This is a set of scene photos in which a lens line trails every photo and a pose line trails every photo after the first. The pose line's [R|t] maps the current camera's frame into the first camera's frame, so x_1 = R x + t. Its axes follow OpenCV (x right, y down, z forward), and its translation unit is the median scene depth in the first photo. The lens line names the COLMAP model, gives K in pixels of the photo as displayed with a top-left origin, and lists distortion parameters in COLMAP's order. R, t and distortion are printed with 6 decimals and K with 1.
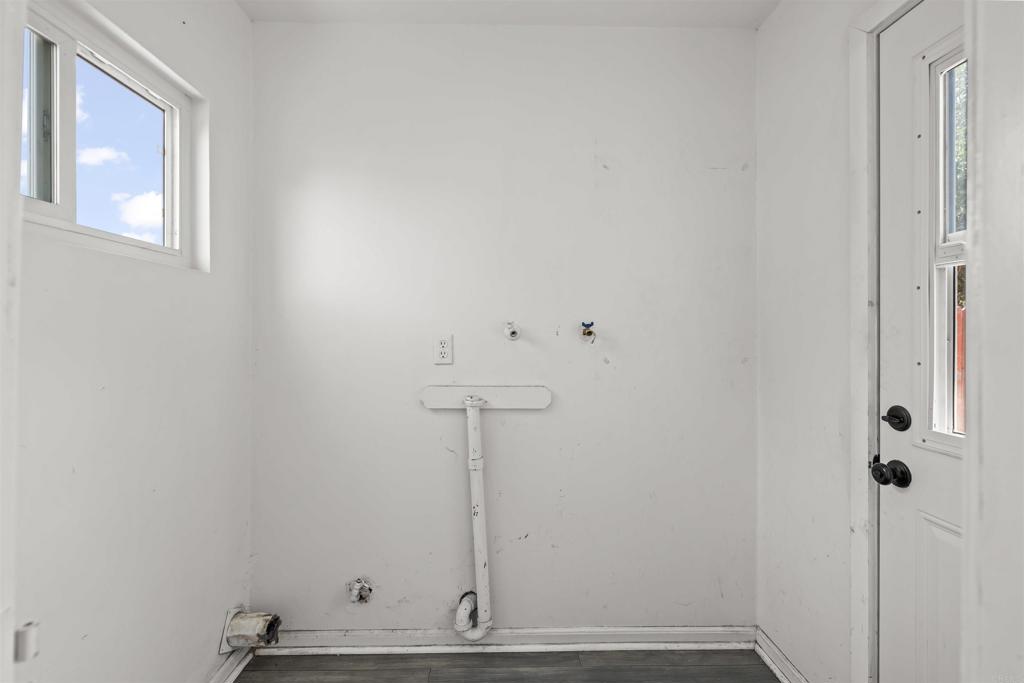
lens RADIAL K [[430.7, 0, 510.2], [0, 430.7, 337.3], [0, 0, 1]] dist [-0.000114, -0.000585]
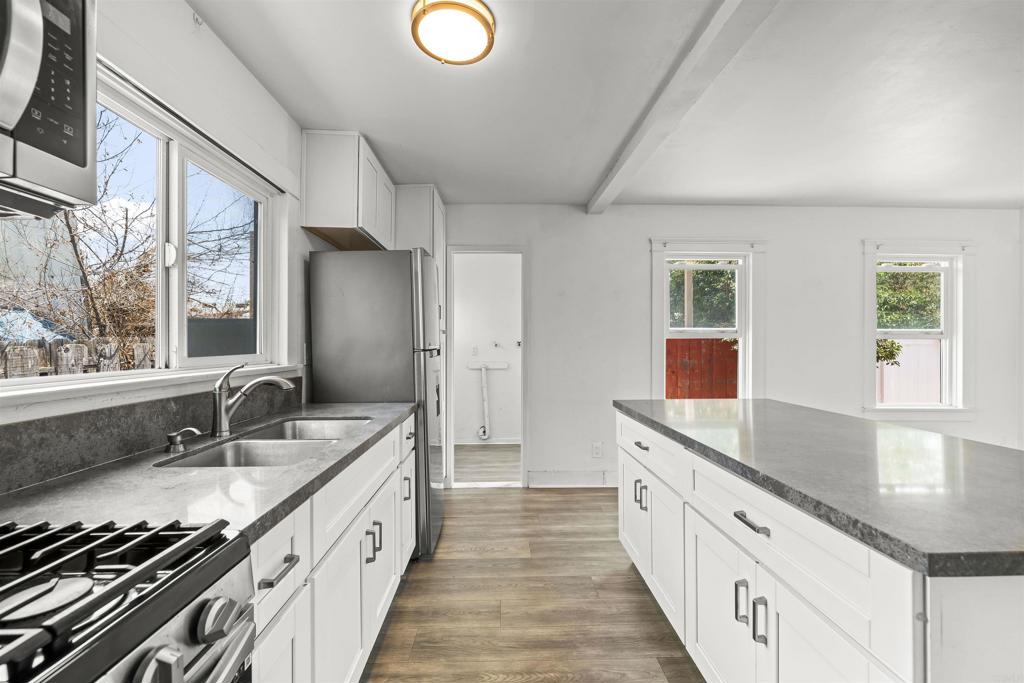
lens RADIAL K [[402.9, 0, 511.4], [0, 402.9, 343.3], [0, 0, 1]] dist [-0.001103, -0.000105]
pose [[0.999978, -0.003815, -0.005382, 0.137103], [0.003785, 0.999978, -0.005434, -0.006990], [0.005403, 0.005414, 0.999971, -2.021298]]
